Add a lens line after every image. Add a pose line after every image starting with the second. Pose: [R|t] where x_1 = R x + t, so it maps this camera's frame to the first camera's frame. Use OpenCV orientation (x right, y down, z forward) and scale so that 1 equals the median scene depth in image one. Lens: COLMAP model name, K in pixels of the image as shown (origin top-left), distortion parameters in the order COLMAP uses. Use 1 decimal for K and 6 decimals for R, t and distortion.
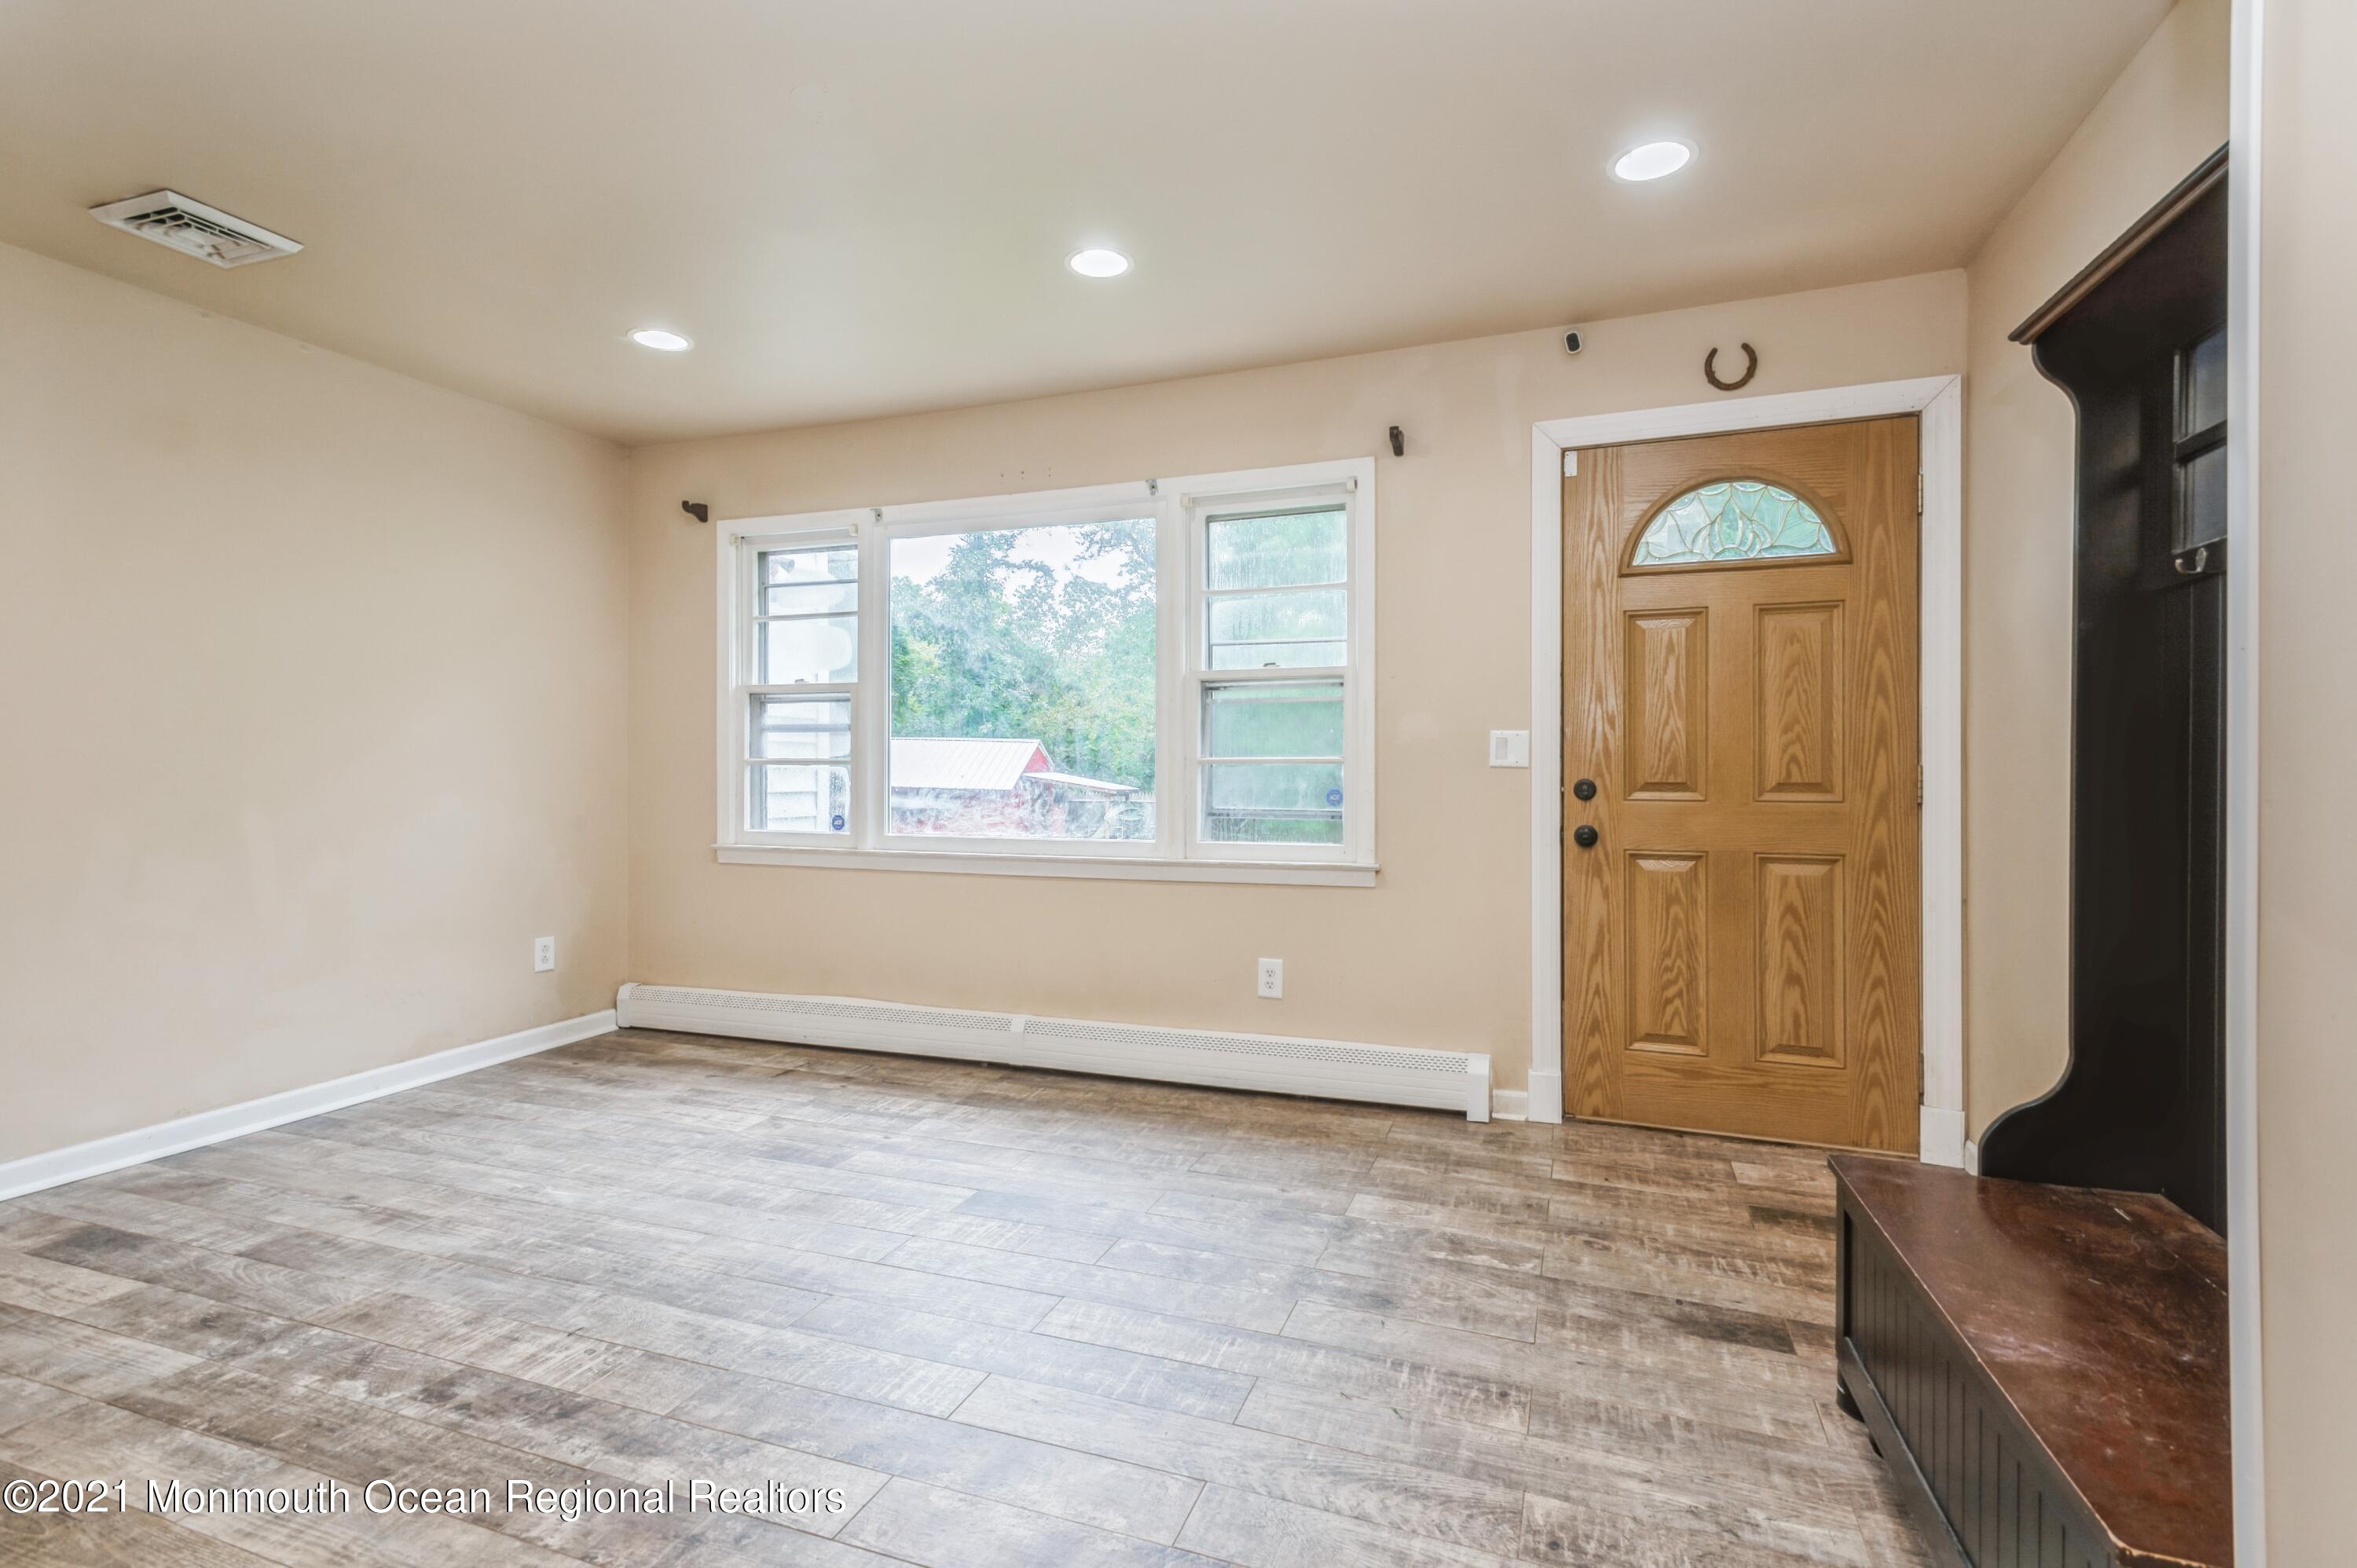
lens RADIAL K [[1106.7, 0, 1178.5], [0, 1106.7, 784.0], [0, 0, 1]] dist [0.012337, -0.000589]
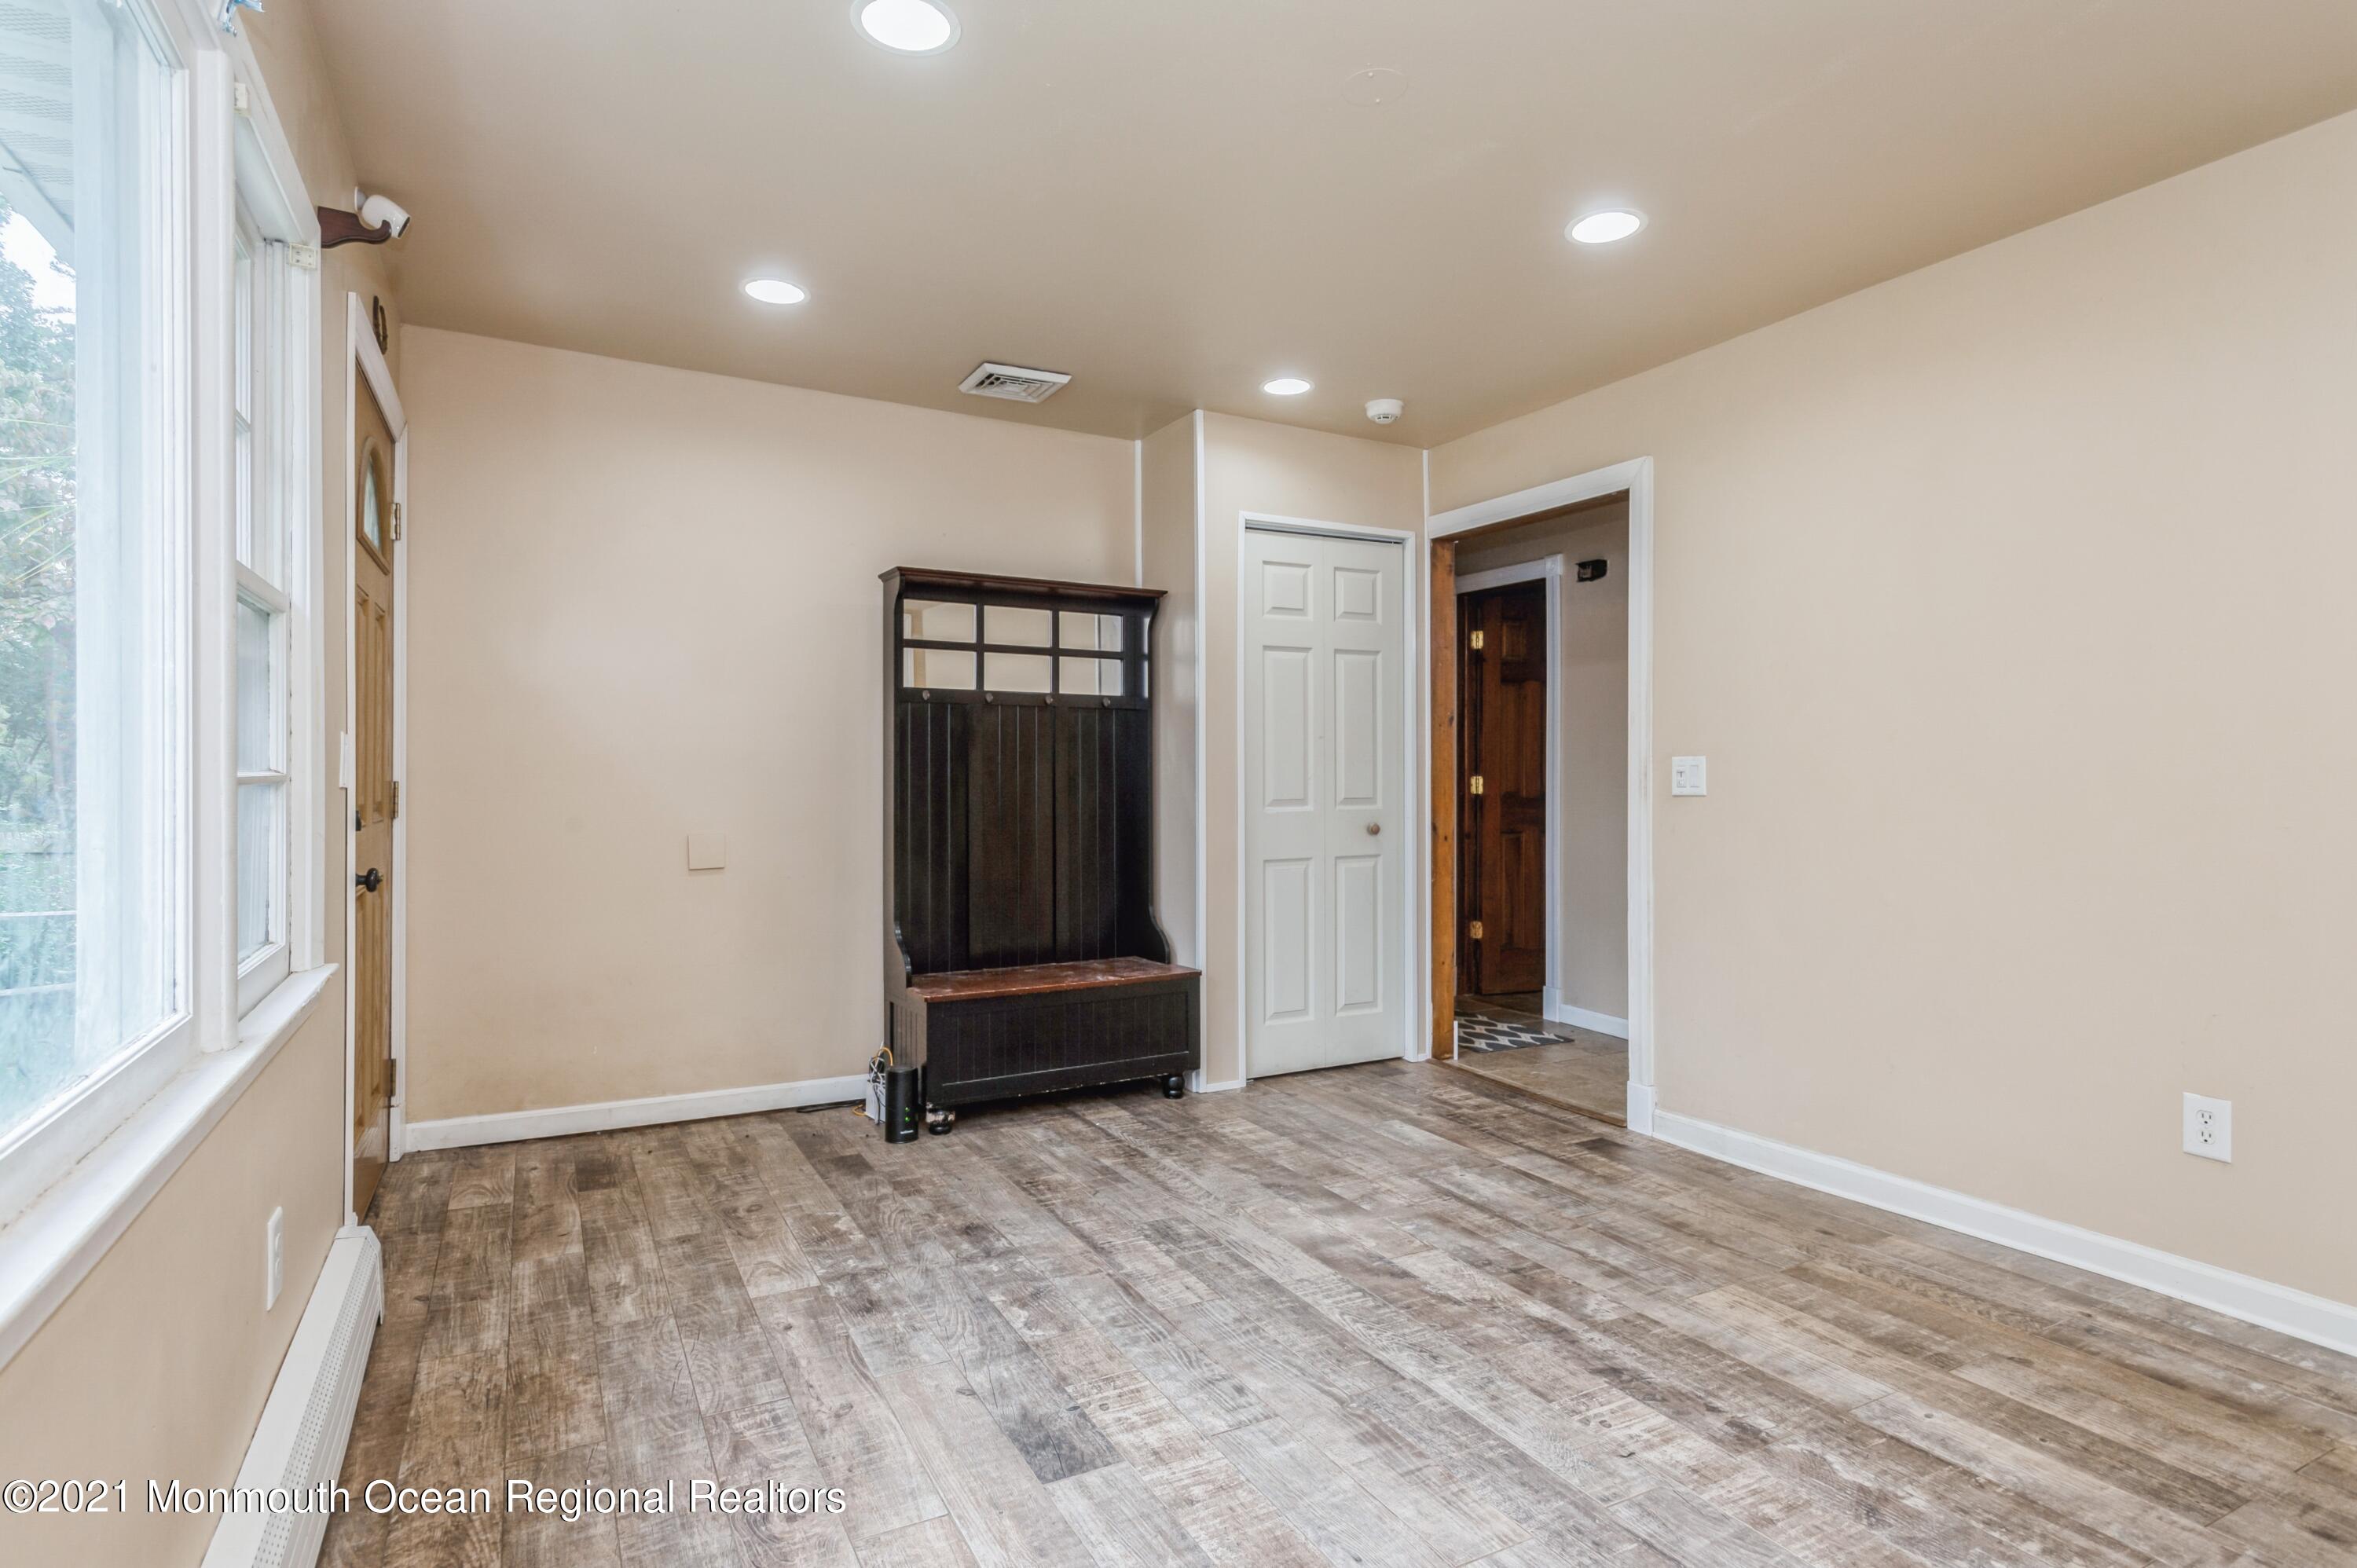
lens RADIAL K [[1219.6, 0, 1184.8], [0, 1219.6, 773.9], [0, 0, 1]] dist [0.010906, -0.000760]
pose [[-0.751993, -0.001695, 0.659169, -0.700319], [0.009928, 0.999854, 0.013897, -0.035450], [-0.659096, 0.016995, -0.751866, 1.487125]]
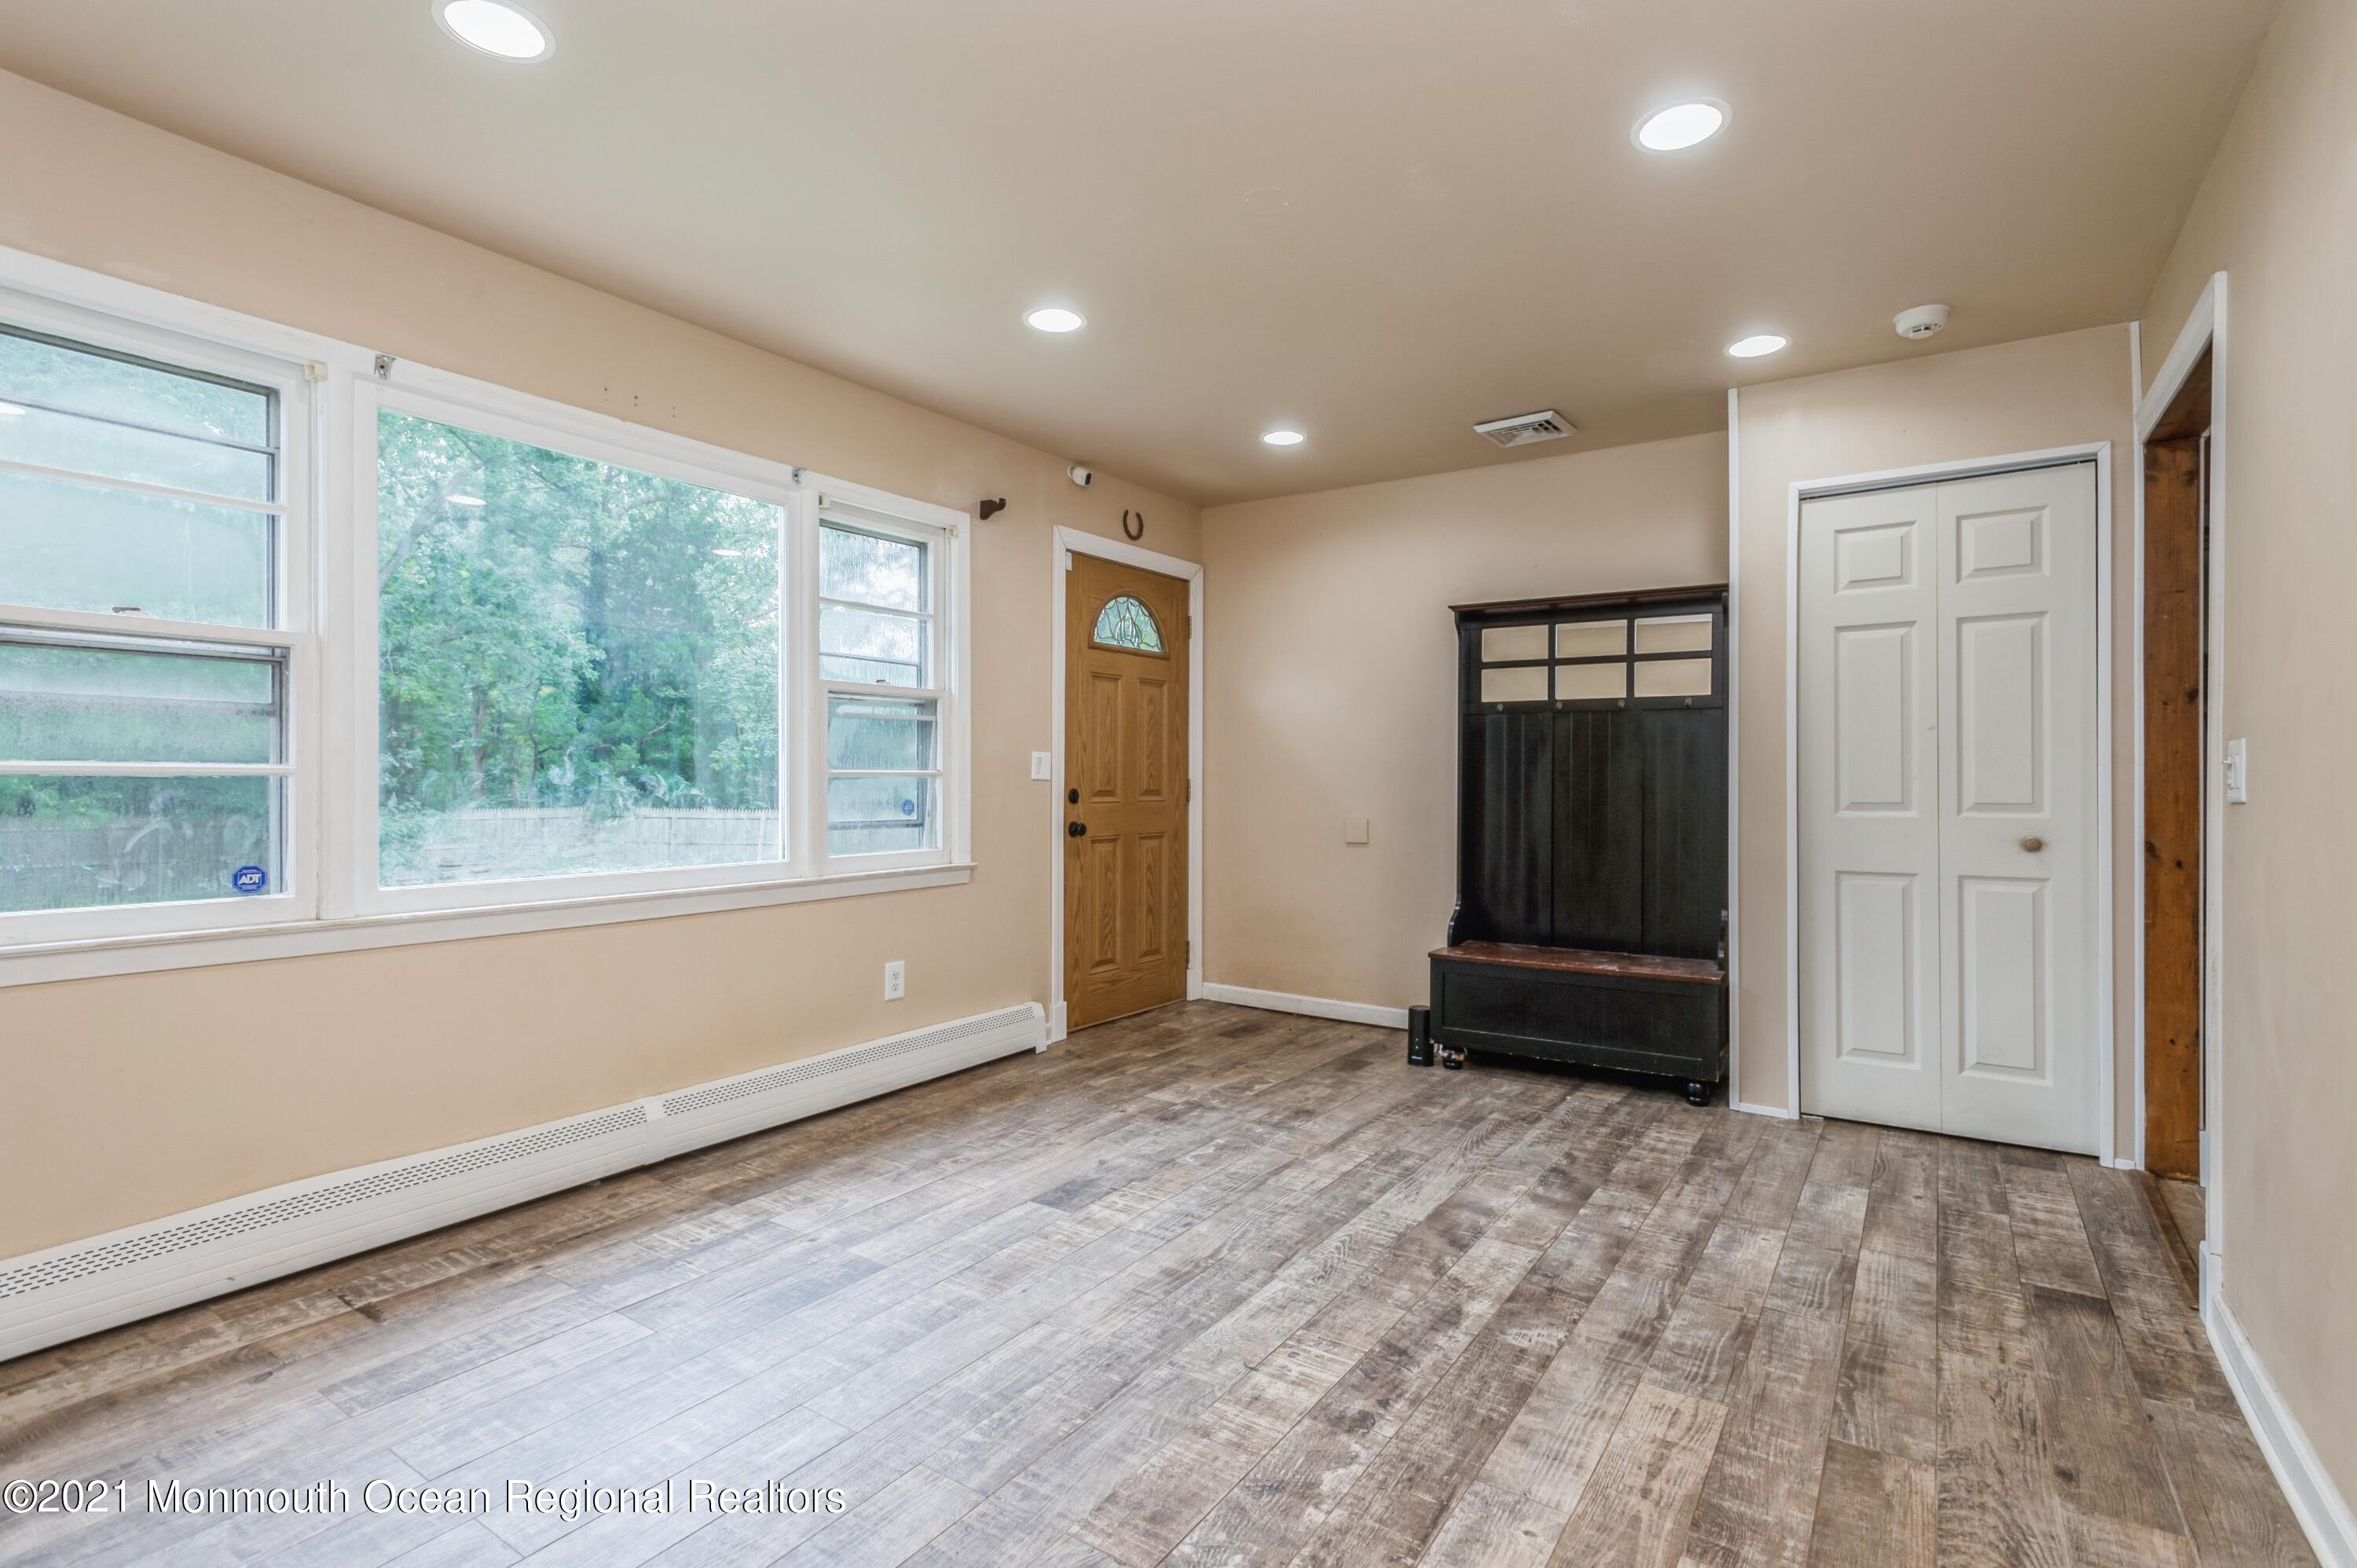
lens RADIAL K [[1106.7, 0, 1178.5], [0, 1106.7, 784.0], [0, 0, 1]] dist [0.012337, -0.000589]
pose [[0.237782, -0.003209, 0.971313, -1.150314], [0.013905, 0.999903, -0.000100, -0.009587], [-0.971219, 0.013530, 0.237803, 0.639778]]
